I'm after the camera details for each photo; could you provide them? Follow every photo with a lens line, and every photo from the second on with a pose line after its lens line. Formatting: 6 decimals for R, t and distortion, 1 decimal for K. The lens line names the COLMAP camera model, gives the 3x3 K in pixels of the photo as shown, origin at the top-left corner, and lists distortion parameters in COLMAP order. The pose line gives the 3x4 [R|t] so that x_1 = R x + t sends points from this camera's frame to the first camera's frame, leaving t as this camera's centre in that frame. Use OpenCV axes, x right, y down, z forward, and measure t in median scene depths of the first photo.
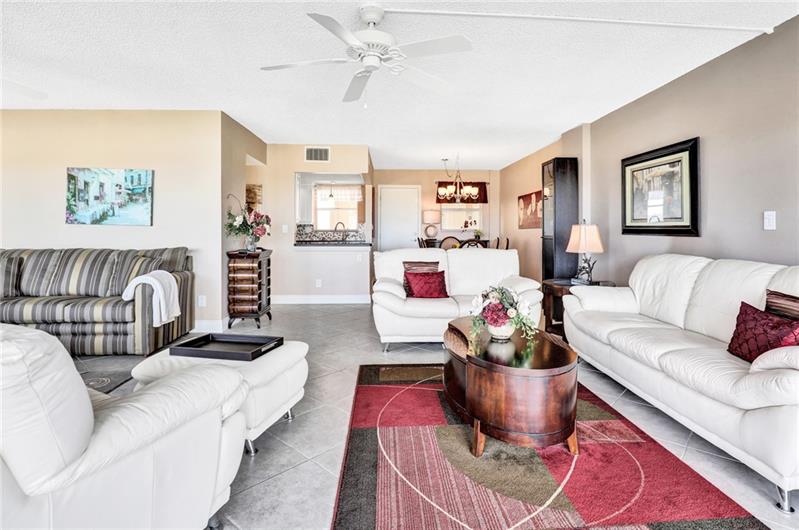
lens RADIAL K [[414.8, 0, 415.2], [0, 414.8, 234.1], [0, 0, 1]] dist [-0.050399, -0.000096]
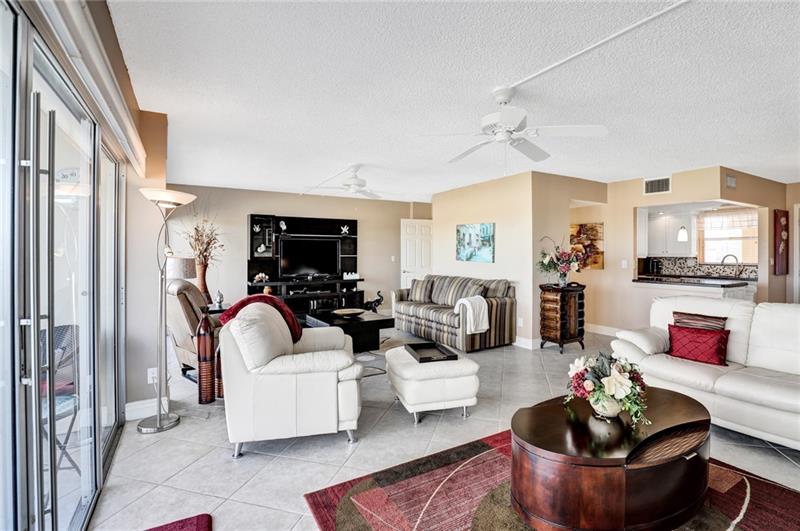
lens RADIAL K [[381.3, 0, 402.4], [0, 381.3, 255.6], [0, 0, 1]] dist [-0.029192, -0.000100]
pose [[0.430668, 0.001771, -0.902509, 0.402608], [-0.006095, 0.999981, -0.000946, -0.042252], [0.902490, 0.005909, 0.430670, 0.150167]]
